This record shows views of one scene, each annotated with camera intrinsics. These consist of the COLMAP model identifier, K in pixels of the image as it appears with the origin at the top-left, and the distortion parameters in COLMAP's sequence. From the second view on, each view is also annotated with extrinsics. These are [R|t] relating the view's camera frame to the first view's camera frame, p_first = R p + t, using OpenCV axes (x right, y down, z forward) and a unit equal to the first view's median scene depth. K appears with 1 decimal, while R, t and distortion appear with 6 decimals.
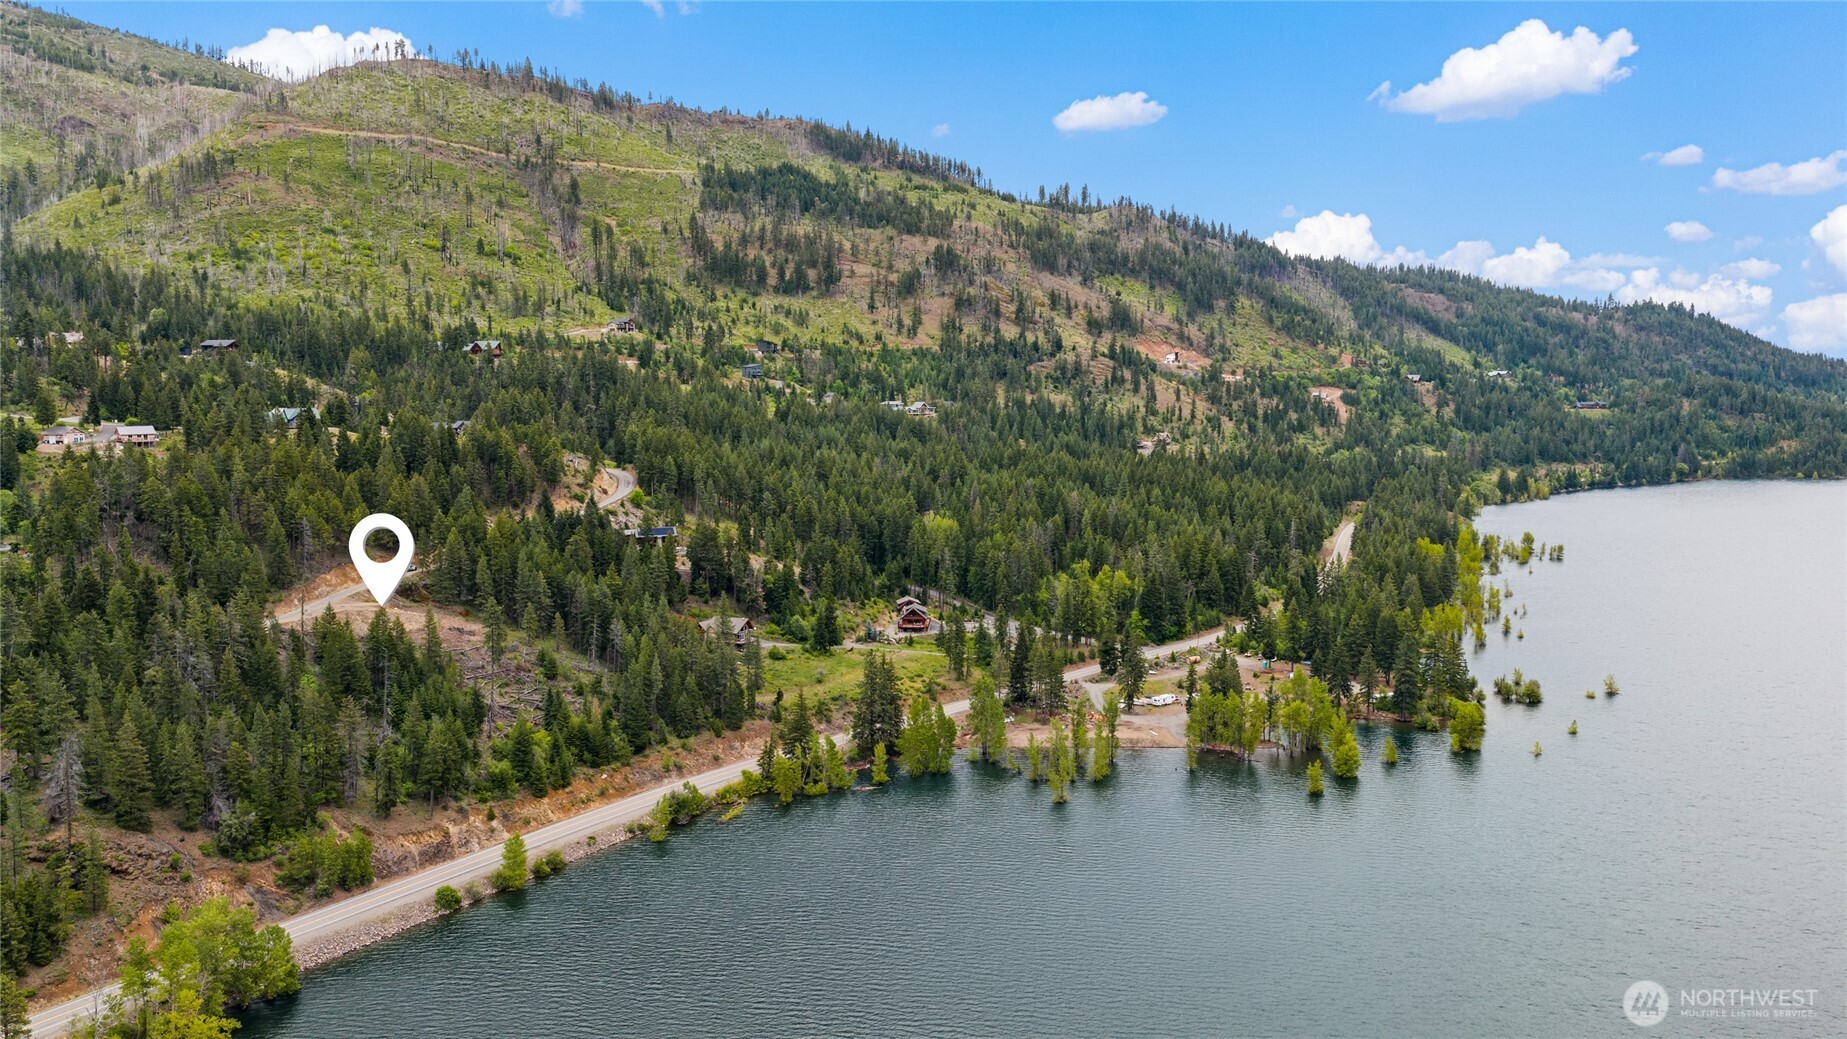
lens RADIAL K [[1501.3, 0, 933.8], [0, 1501.3, 502.7], [0, 0, 1]] dist [0.052365, -0.080971]
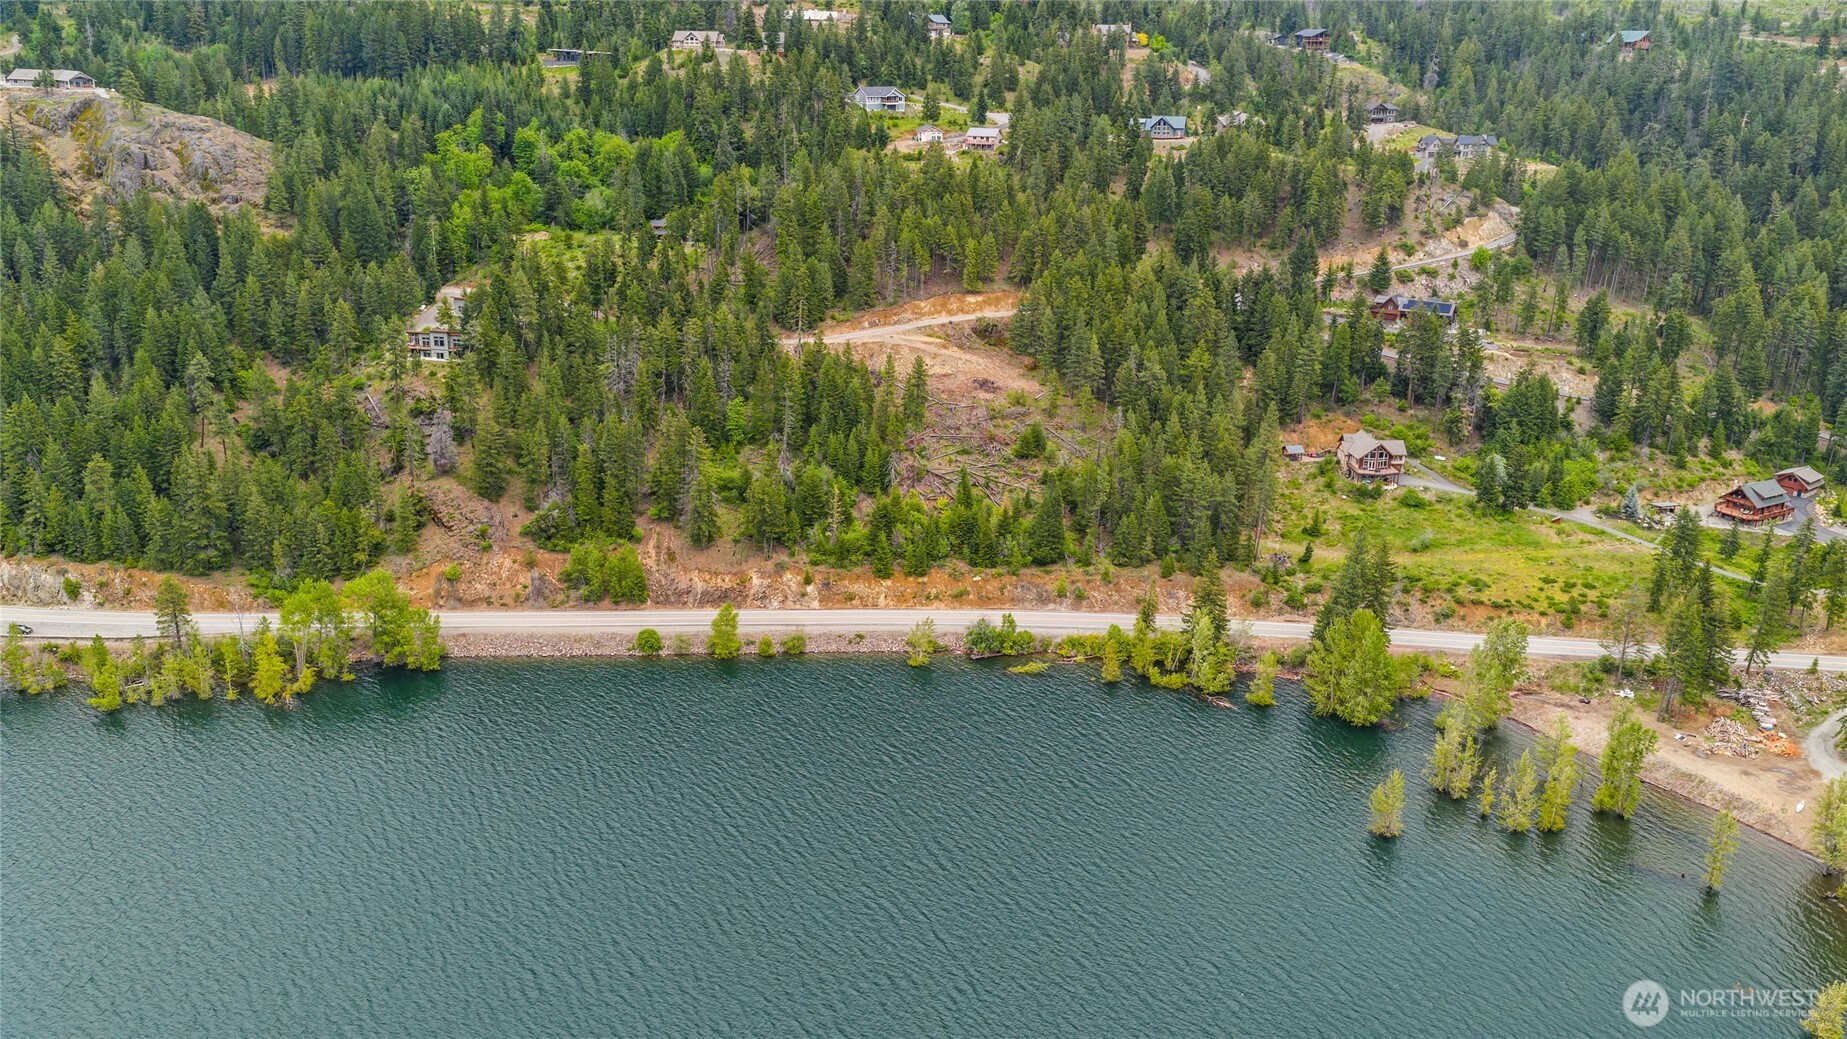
lens RADIAL K [[1501.3, 0, 931.1], [0, 1501.3, 515.3], [0, 0, 1]] dist [0.052365, -0.080971]
pose [[0.542717, 0.270444, -0.795184, 0.407464], [-0.089295, 0.959956, 0.265539, -0.076891], [0.835155, -0.073106, 0.545134, 0.440746]]
